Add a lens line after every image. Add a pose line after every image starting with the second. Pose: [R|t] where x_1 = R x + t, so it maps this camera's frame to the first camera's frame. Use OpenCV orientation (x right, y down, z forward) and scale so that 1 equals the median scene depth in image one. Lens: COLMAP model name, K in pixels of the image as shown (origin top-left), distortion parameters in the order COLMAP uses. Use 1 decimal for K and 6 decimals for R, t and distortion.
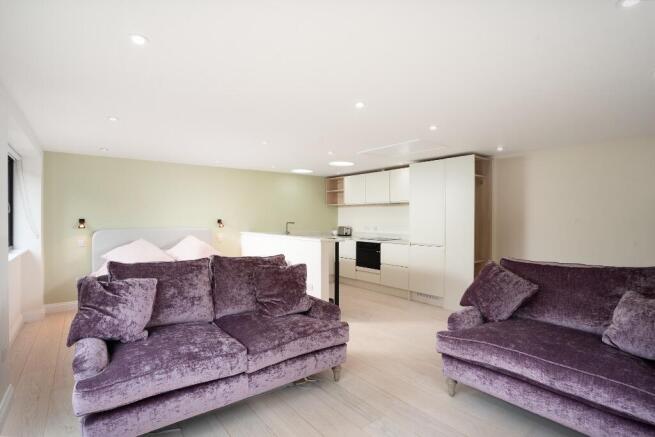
lens RADIAL K [[334.4, 0, 327.5], [0, 334.4, 218.5], [0, 0, 1]] dist [-0.003123, -0.000061]
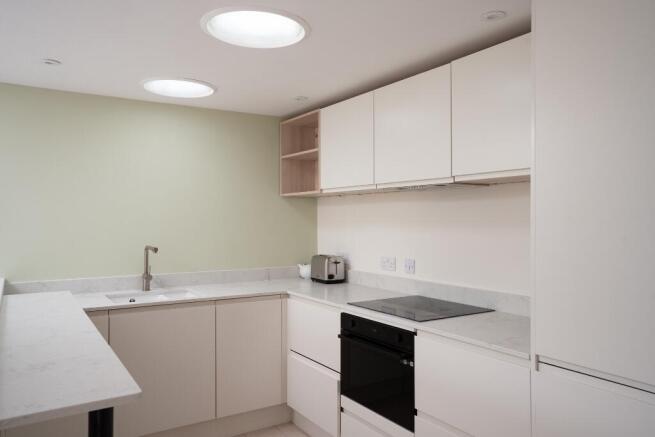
lens RADIAL K [[506.6, 0, 327.5], [0, 506.6, 218.5], [0, 0, 1]] dist [0.002873, 0.000559]
pose [[0.995288, -0.000195, -0.096960, 0.112691], [-0.000639, 0.999963, -0.008566, -0.011654], [0.096958, 0.008587, 0.995251, 0.518491]]
